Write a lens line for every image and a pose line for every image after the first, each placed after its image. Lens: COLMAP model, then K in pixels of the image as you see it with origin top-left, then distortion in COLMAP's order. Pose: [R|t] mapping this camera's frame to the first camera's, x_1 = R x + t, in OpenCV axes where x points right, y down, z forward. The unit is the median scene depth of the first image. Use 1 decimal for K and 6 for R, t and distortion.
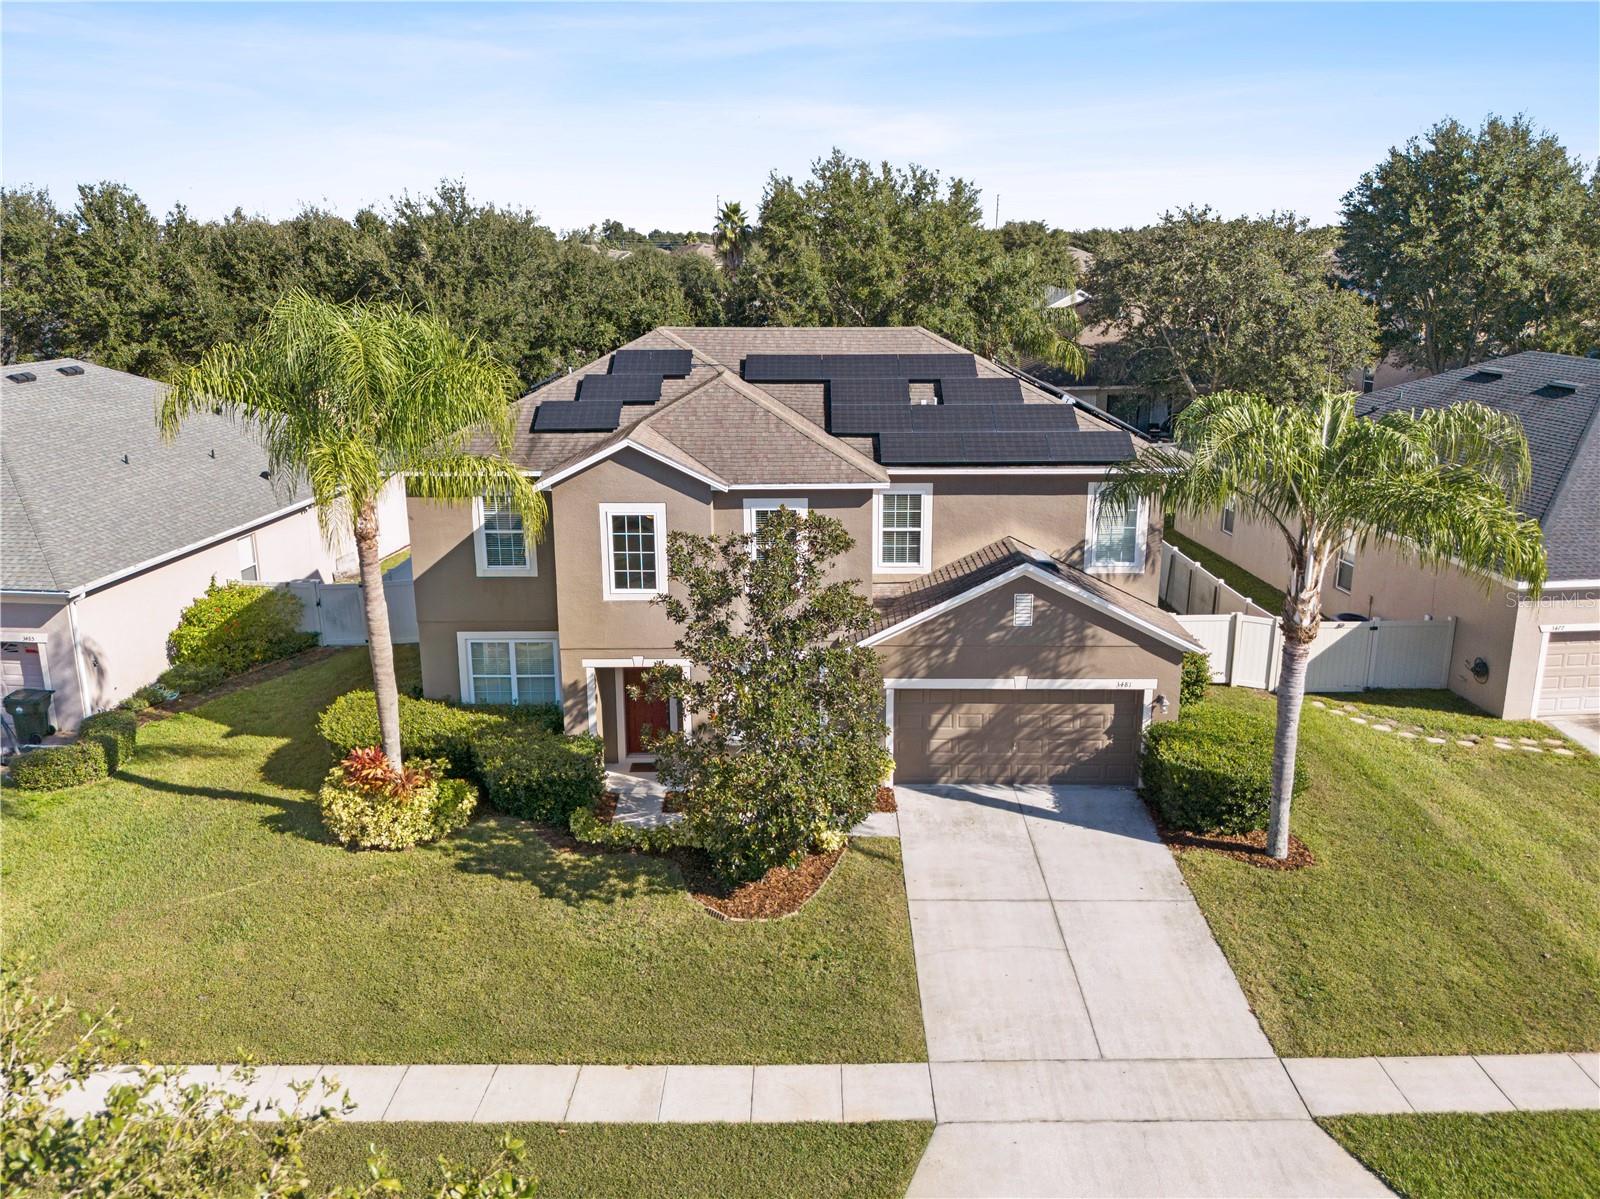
lens RADIAL K [[1199.8, 0, 800.0], [0, 1199.8, 599.5], [0, 0, 1]] dist [0.031158, -0.006371]
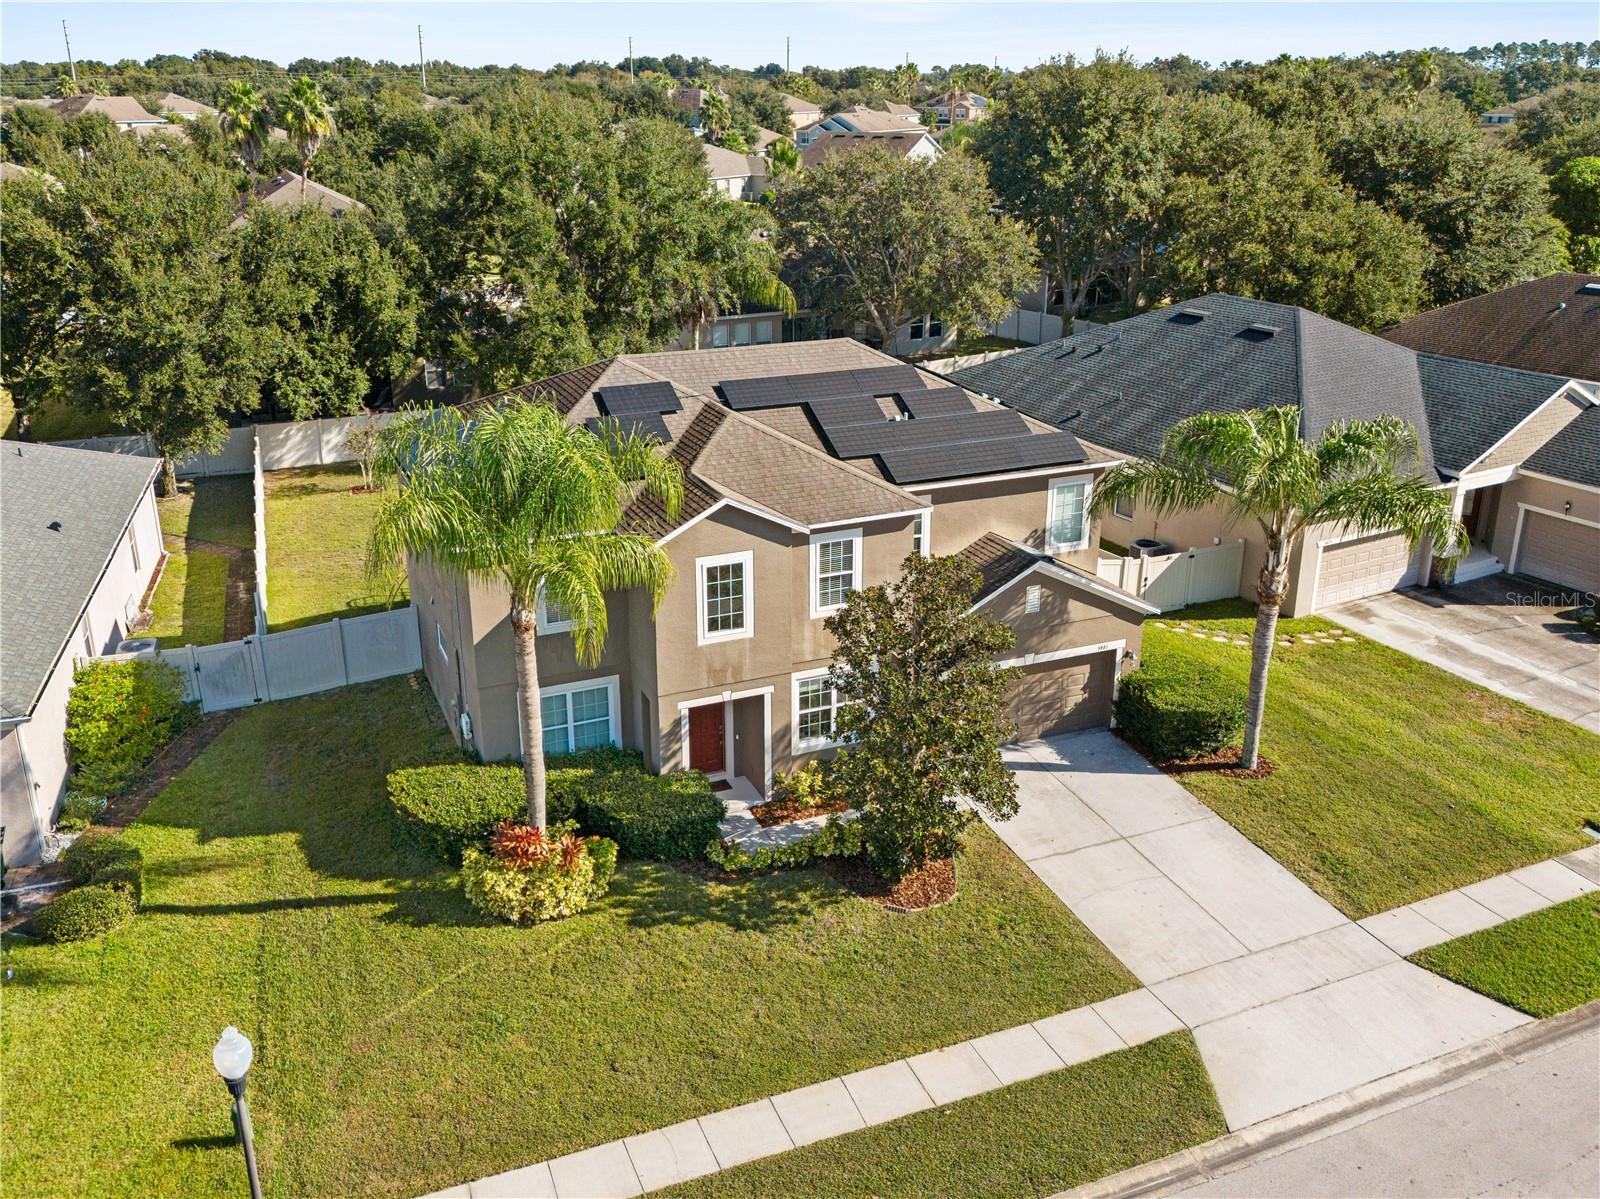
lens RADIAL K [[1281.5, 0, 800.0], [0, 1281.5, 599.5], [0, 0, 1]] dist [0.043943, -0.005782]
pose [[0.926850, -0.137761, 0.349244, -0.470765], [0.109290, 0.988961, 0.100060, -0.143633], [-0.359173, -0.054571, 0.931674, -0.088675]]
